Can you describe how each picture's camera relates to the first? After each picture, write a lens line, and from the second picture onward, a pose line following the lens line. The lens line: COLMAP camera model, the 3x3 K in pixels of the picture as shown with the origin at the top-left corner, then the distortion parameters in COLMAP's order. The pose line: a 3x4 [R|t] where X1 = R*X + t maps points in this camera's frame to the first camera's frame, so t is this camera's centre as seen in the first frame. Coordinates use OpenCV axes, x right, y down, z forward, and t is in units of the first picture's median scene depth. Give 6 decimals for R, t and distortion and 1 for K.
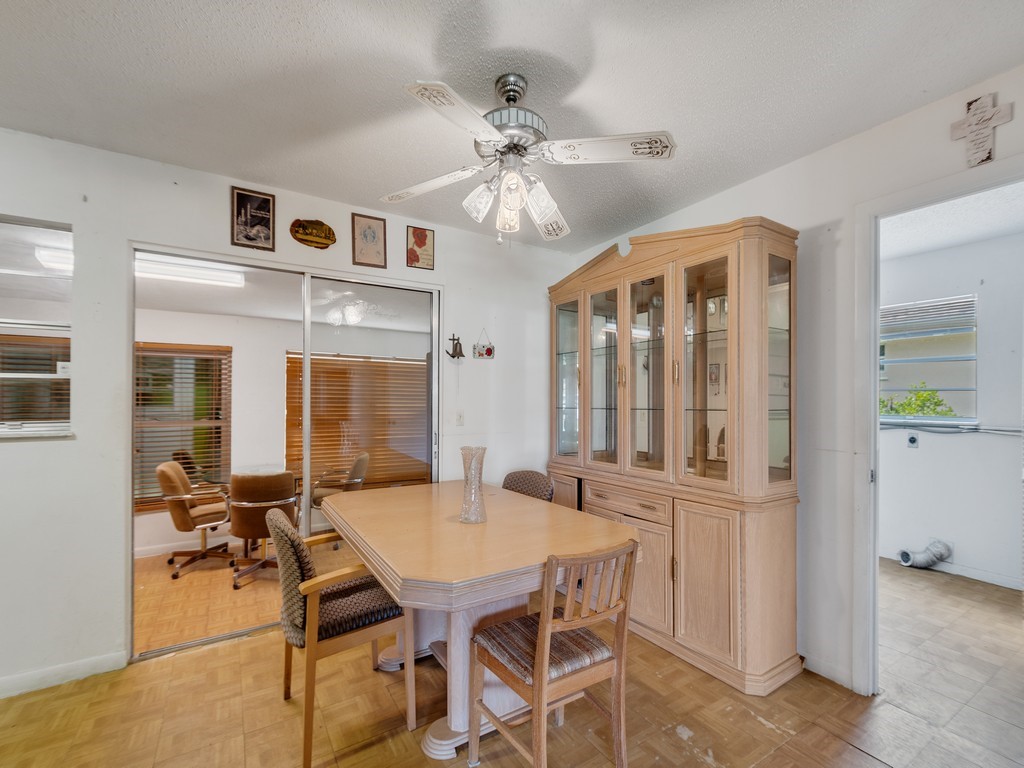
lens RADIAL K [[450.7, 0, 507.4], [0, 450.7, 401.0], [0, 0, 1]] dist [0.000084, -0.000564]
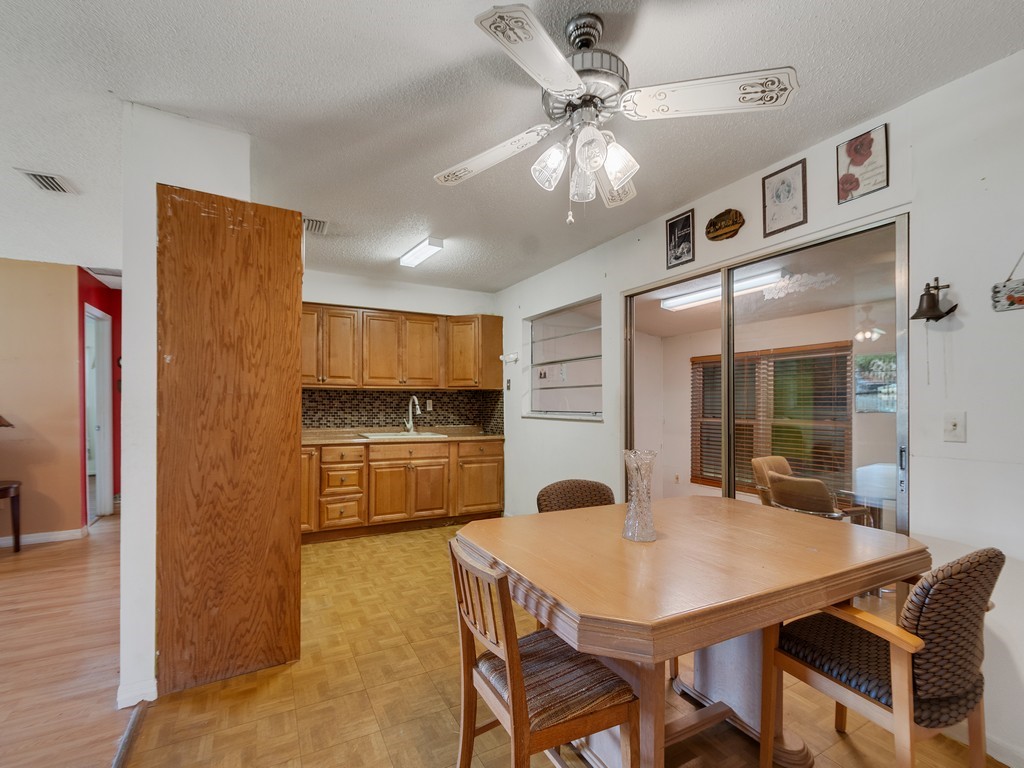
lens RADIAL K [[453.0, 0, 500.1], [0, 453.0, 403.6], [0, 0, 1]] dist [0.007717, -0.000275]
pose [[-0.074309, 0.001542, -0.997234, 0.603273], [-0.000778, 0.999998, 0.001605, 0.009700], [0.997235, 0.000895, -0.074308, 0.619016]]
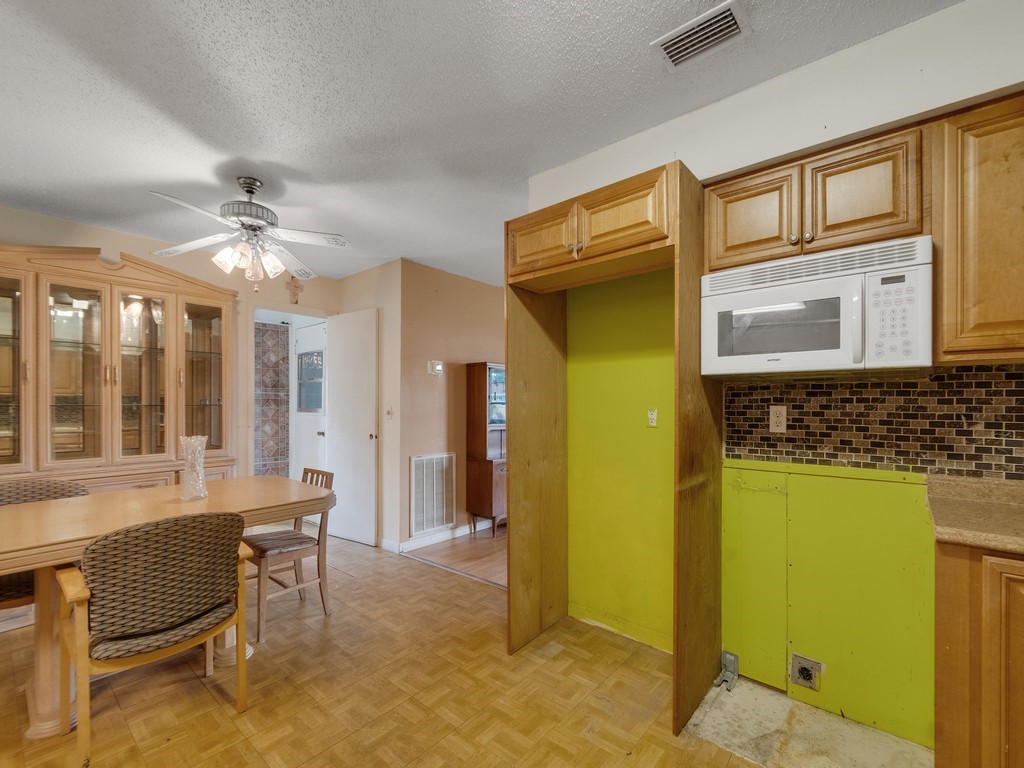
lens RADIAL K [[453.0, 0, 500.1], [0, 453.0, 403.6], [0, 0, 1]] dist [0.007717, -0.000275]
pose [[-0.284359, -0.000627, 0.958718, -1.123645], [-0.006475, 0.999978, -0.001266, 0.010237], [-0.958696, -0.006567, -0.284357, 0.439905]]
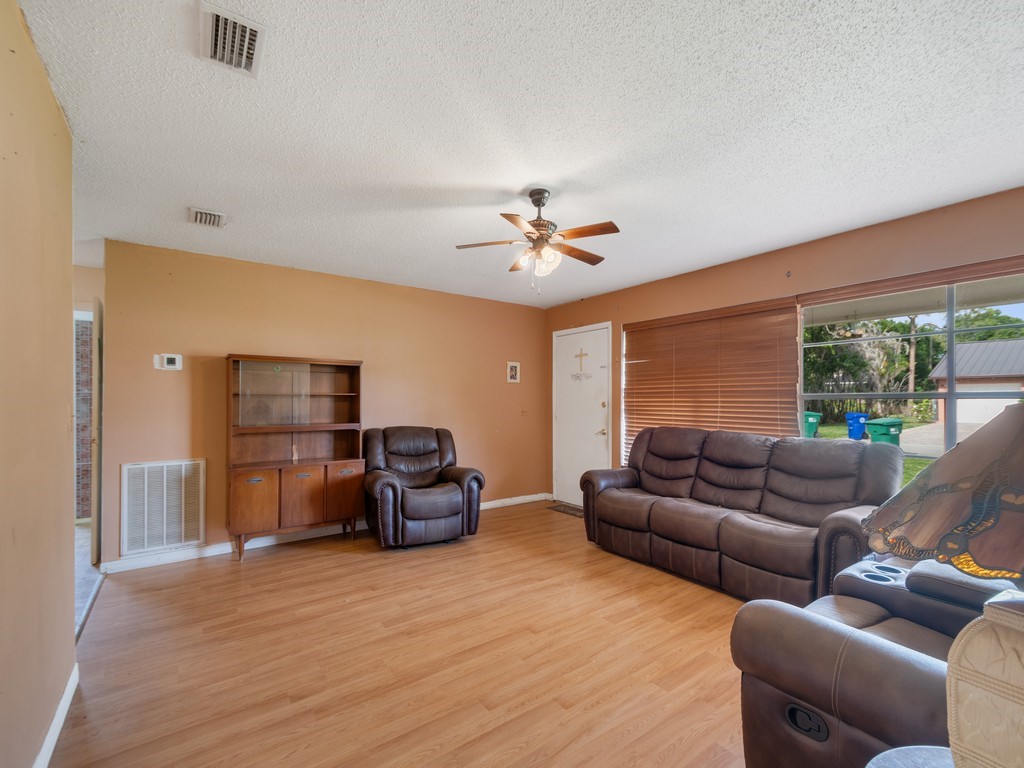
lens RADIAL K [[442.3, 0, 493.4], [0, 442.3, 397.2], [0, 0, 1]] dist [0.016342, 0.000054]
pose [[-0.051762, -0.001098, 0.998659, -0.946250], [0.001215, 0.999999, 0.001163, -0.010797], [-0.998659, 0.001273, -0.051761, -0.771226]]
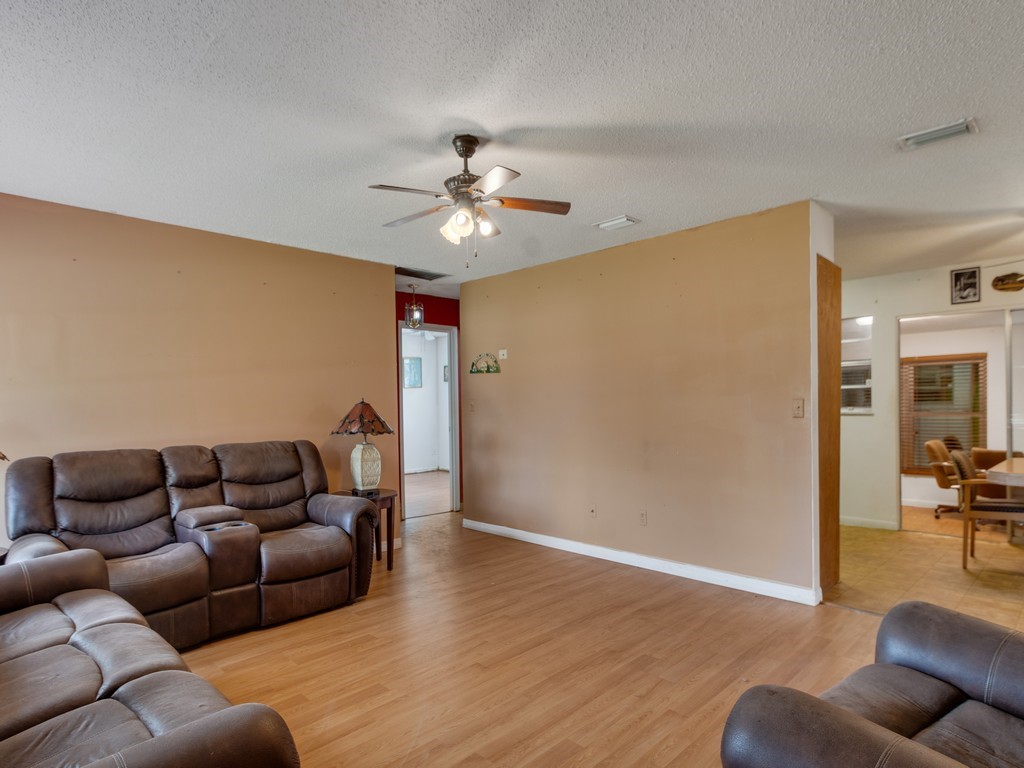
lens RADIAL K [[584.8, 0, 492.2], [0, 584.8, 408.1], [0, 0, 1]] dist [0.002905, -0.001295]
pose [[0.208015, 0.000992, -0.978125, 1.141228], [0.014217, 0.999891, 0.004038, 0.009591], [0.978022, -0.014746, 0.207978, -1.112936]]
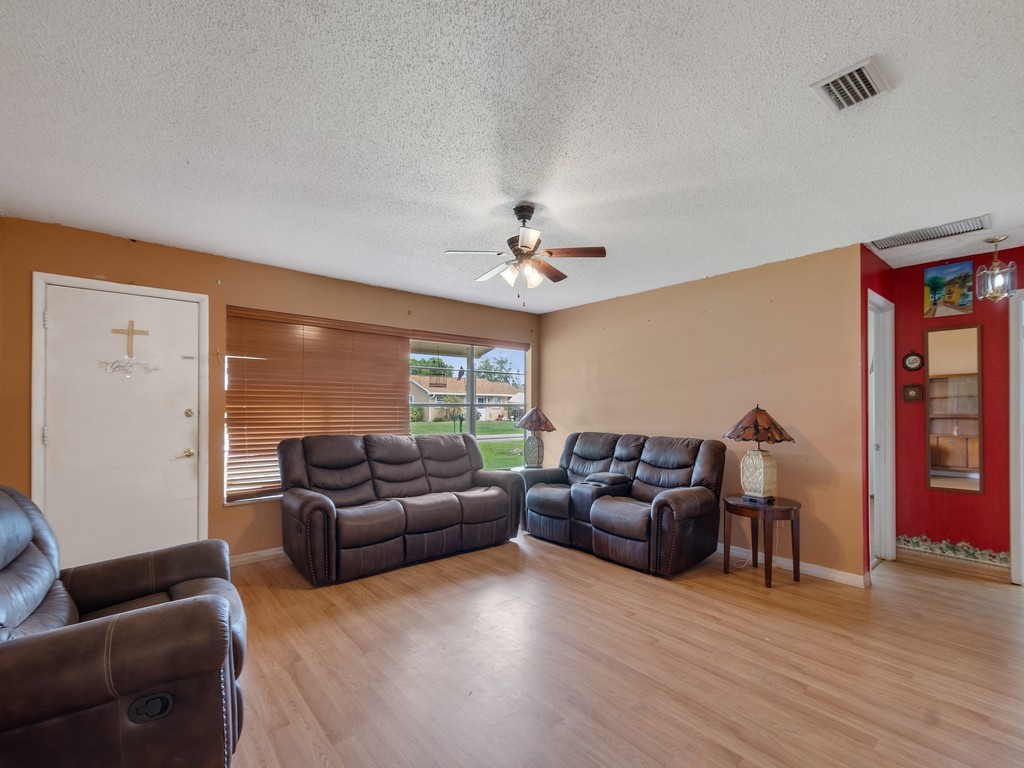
lens RADIAL K [[453.0, 0, 500.1], [0, 453.0, 403.6], [0, 0, 1]] dist [0.007717, -0.000275]
pose [[-0.992015, -0.012004, -0.125544, 0.267418], [-0.010931, 0.999898, -0.009234, -0.000401], [0.125642, -0.007788, -0.992045, 0.150324]]
